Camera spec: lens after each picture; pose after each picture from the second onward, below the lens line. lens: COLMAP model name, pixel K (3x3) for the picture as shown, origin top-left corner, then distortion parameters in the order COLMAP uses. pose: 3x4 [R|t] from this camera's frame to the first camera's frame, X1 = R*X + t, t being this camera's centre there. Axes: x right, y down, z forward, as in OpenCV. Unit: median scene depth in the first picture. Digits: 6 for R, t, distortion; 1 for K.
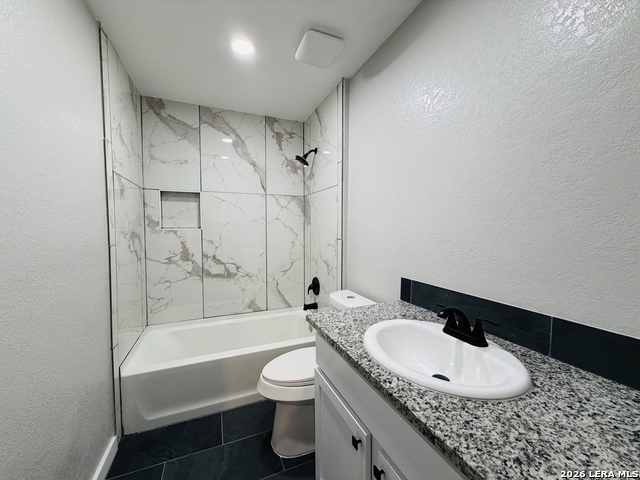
lens RADIAL K [[254.7, 0, 319.1], [0, 254.7, 238.3], [0, 0, 1]] dist [-0.000596, 0.000134]
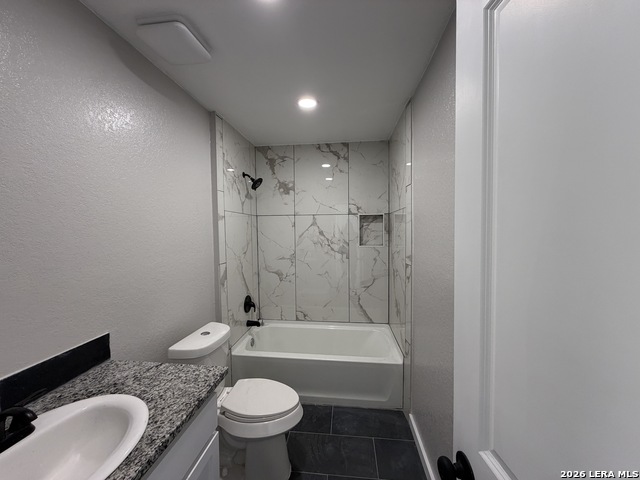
lens RADIAL K [[235.1, 0, 321.1], [0, 235.1, 247.7], [0, 0, 1]] dist [0.000468, 0.000034]
pose [[0.877949, 0.004752, -0.478730, 0.253462], [-0.018161, 0.999562, -0.023383, -0.007561], [0.478409, 0.029223, 0.877651, 0.114665]]
